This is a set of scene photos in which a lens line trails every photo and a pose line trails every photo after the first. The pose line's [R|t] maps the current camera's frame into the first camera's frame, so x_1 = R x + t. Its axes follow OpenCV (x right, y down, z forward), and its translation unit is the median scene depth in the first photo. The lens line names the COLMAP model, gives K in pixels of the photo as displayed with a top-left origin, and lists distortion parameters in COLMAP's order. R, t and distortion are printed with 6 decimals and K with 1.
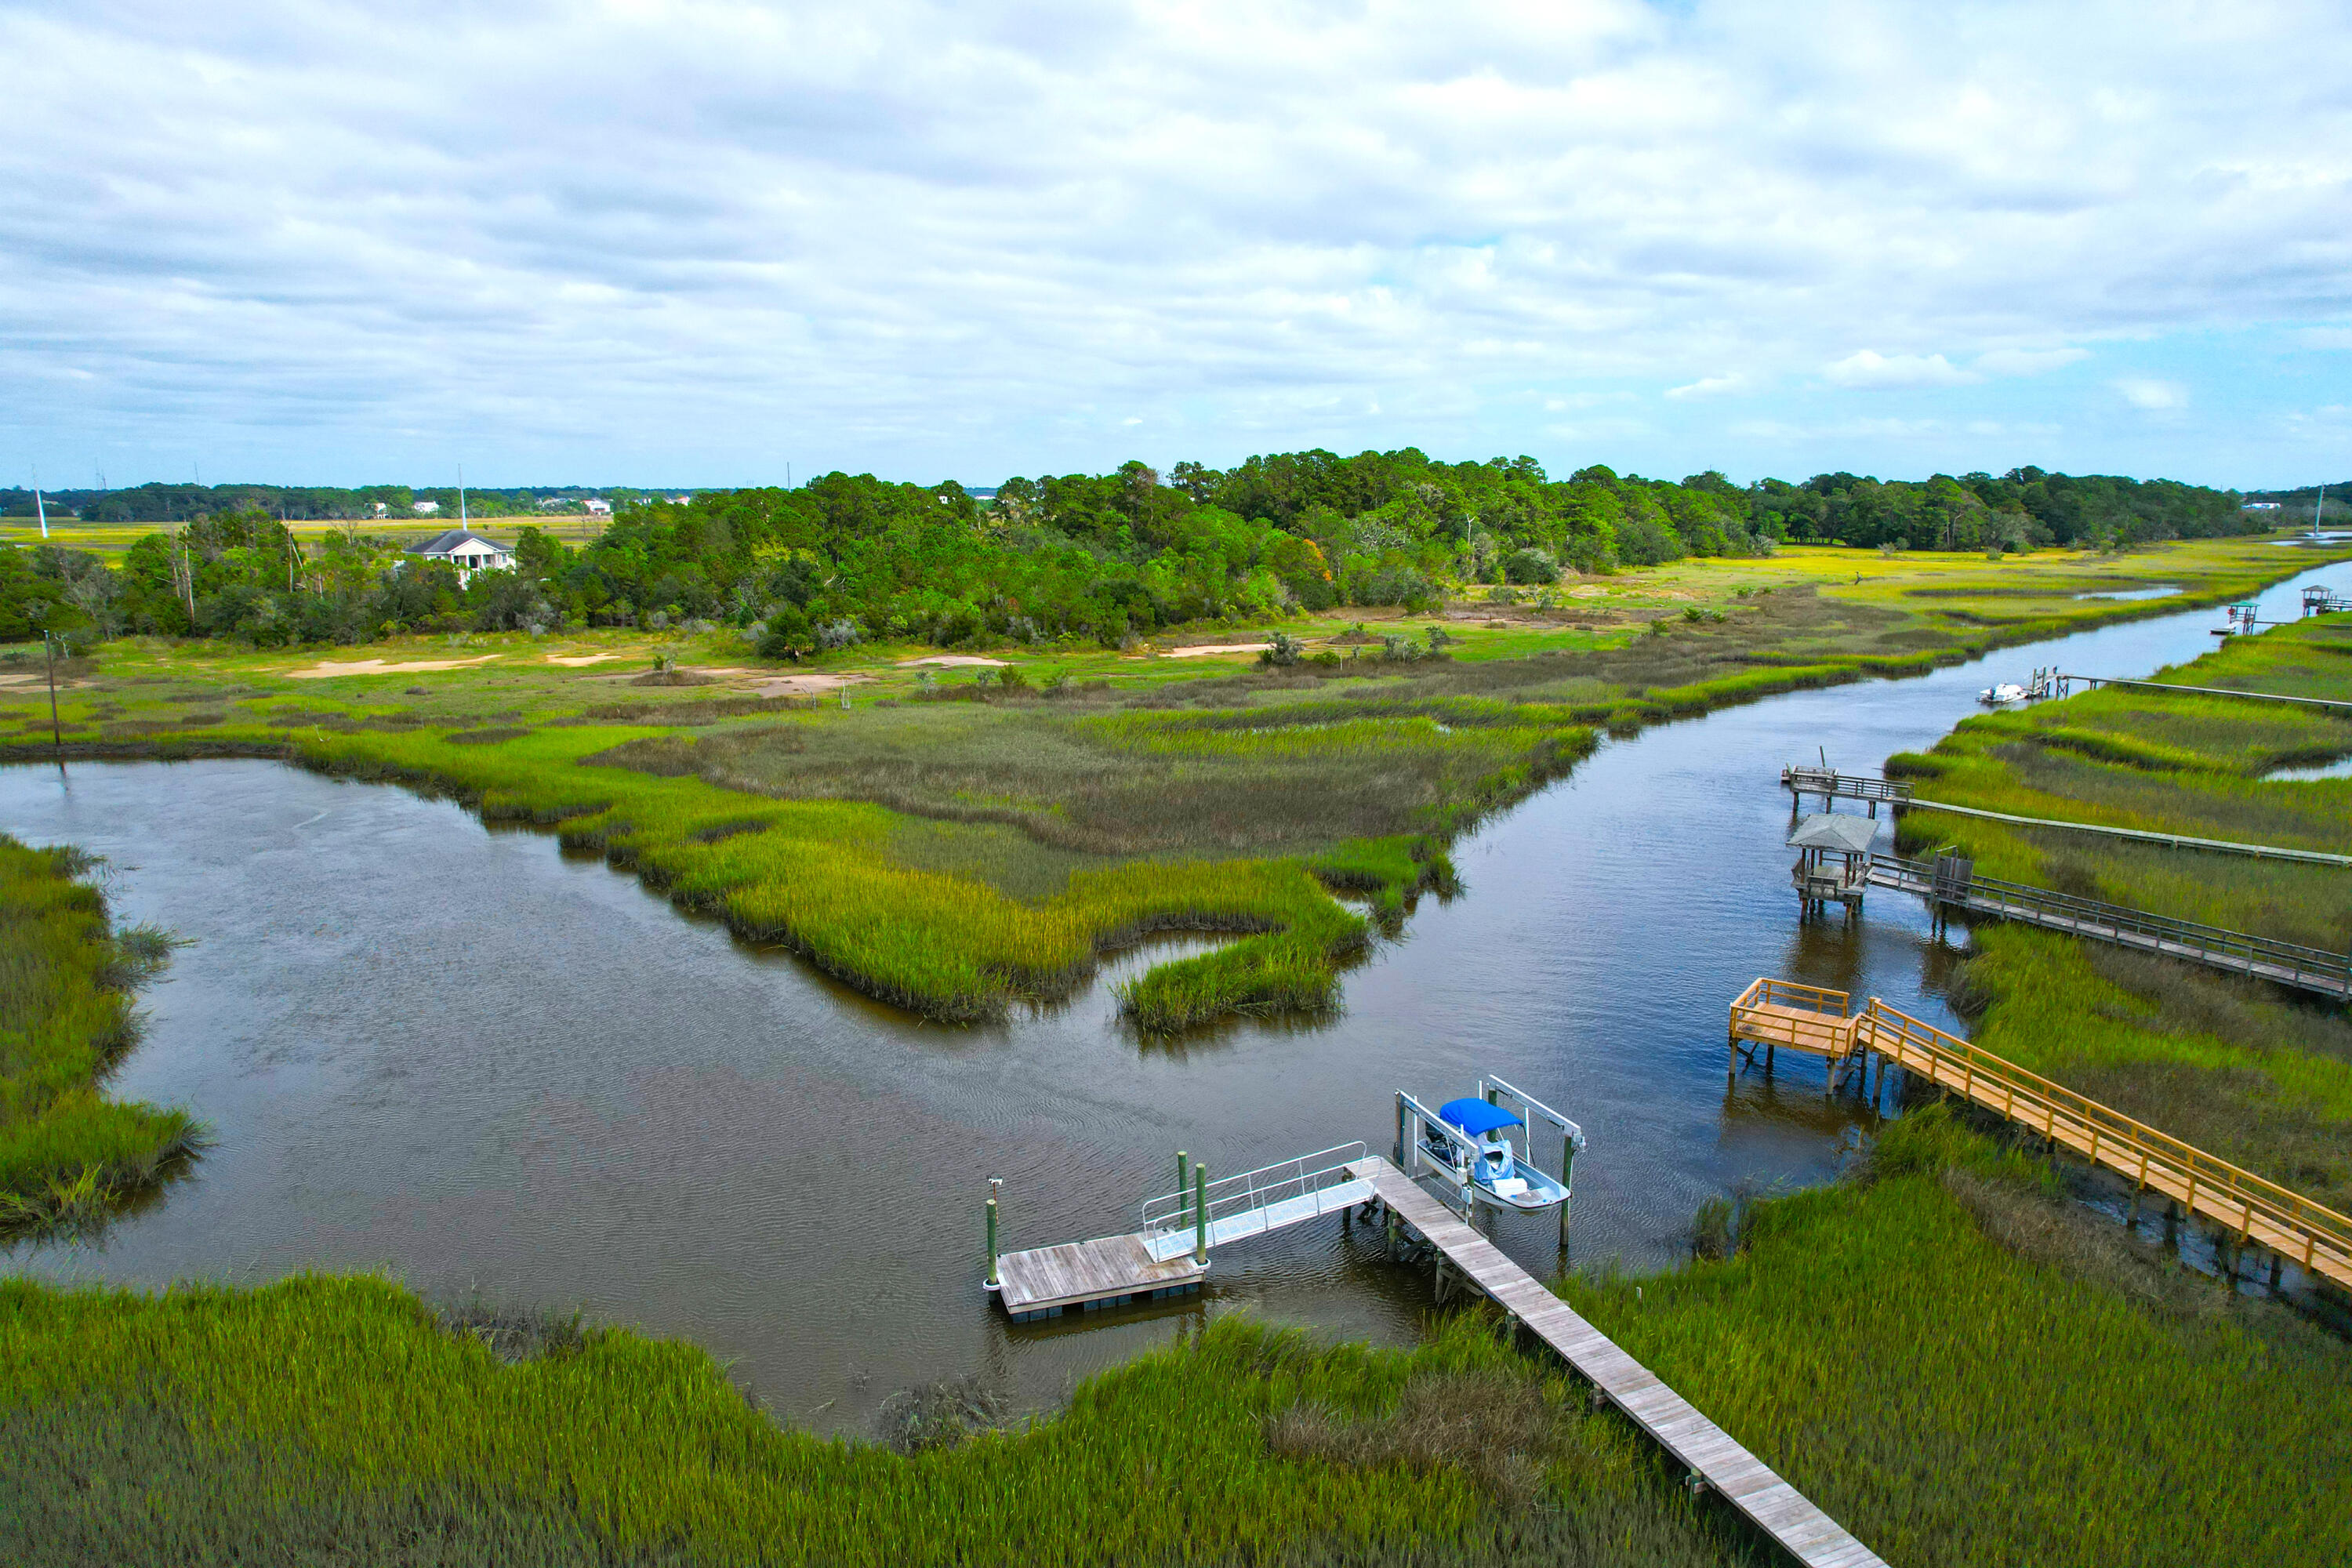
lens RADIAL K [[1500.8, 0, 1177.2], [0, 1500.8, 789.0], [0, 0, 1]] dist [-0.075772, 0.068742]
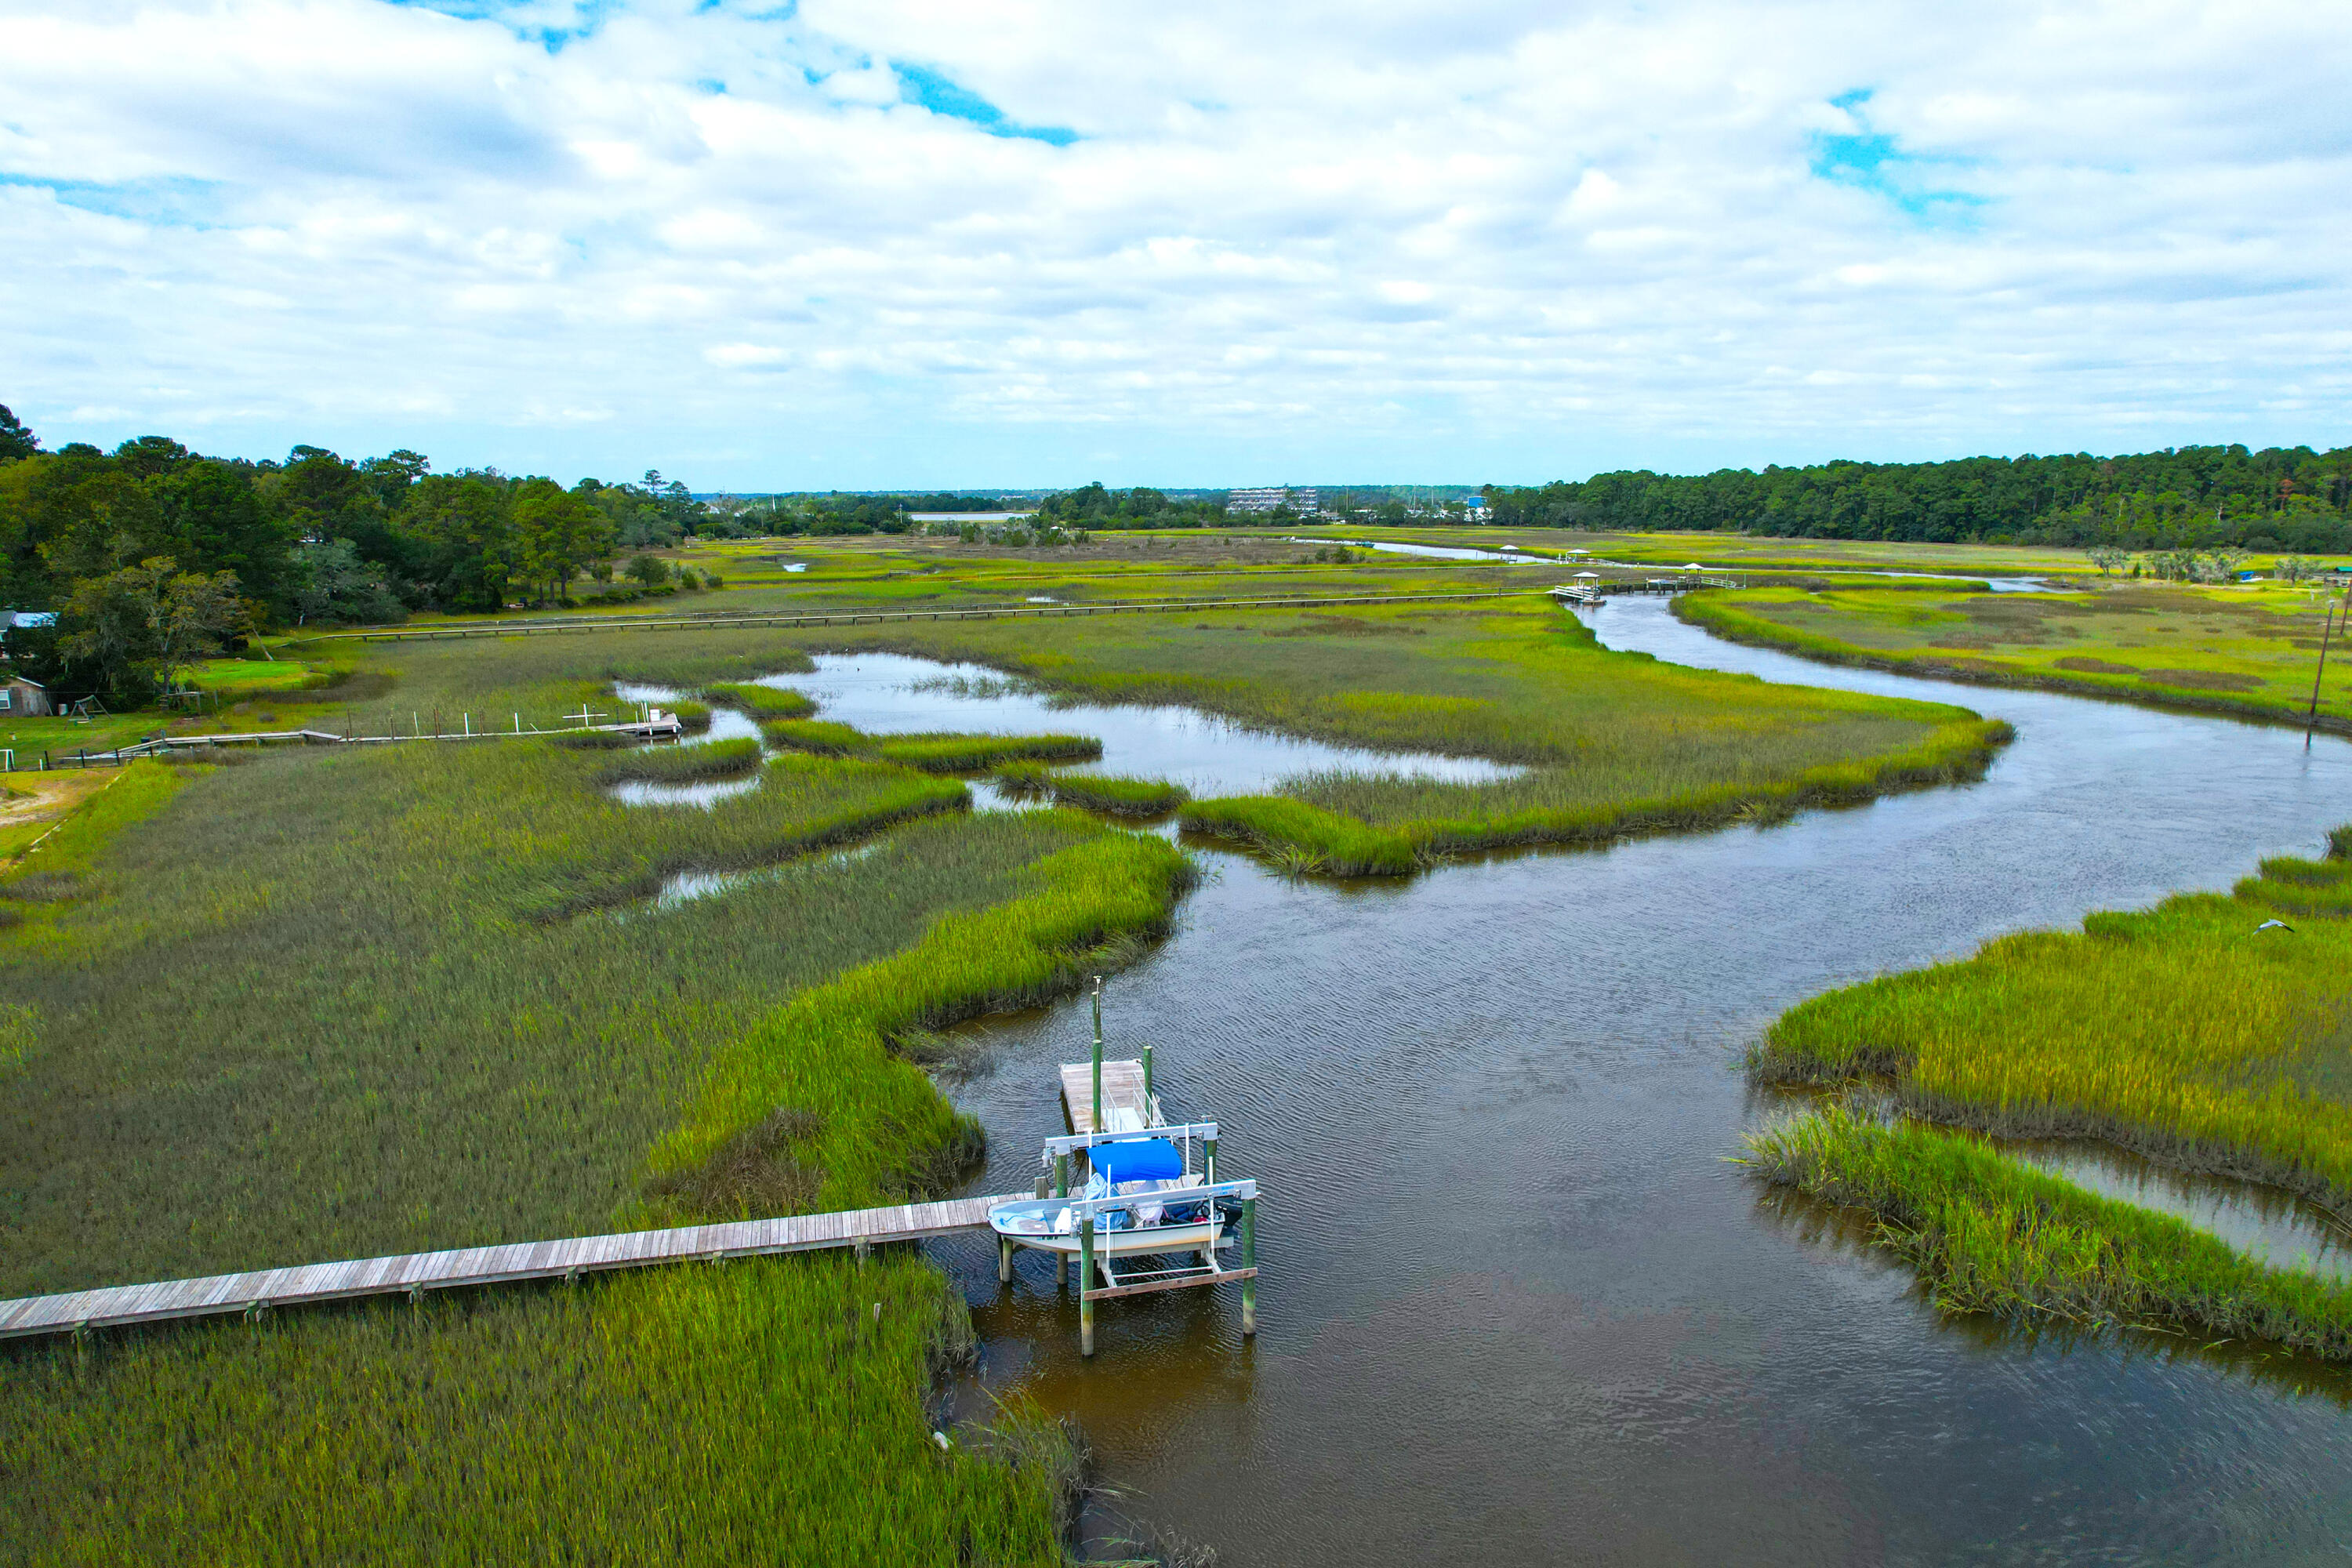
lens RADIAL K [[1500.8, 0, 1177.2], [0, 1500.8, 789.0], [0, 0, 1]] dist [-0.075772, 0.068742]
pose [[-0.152802, 0.193568, -0.969115, 0.210512], [-0.191756, 0.956186, 0.221220, -0.034888], [0.969475, 0.219637, -0.108989, 0.239087]]
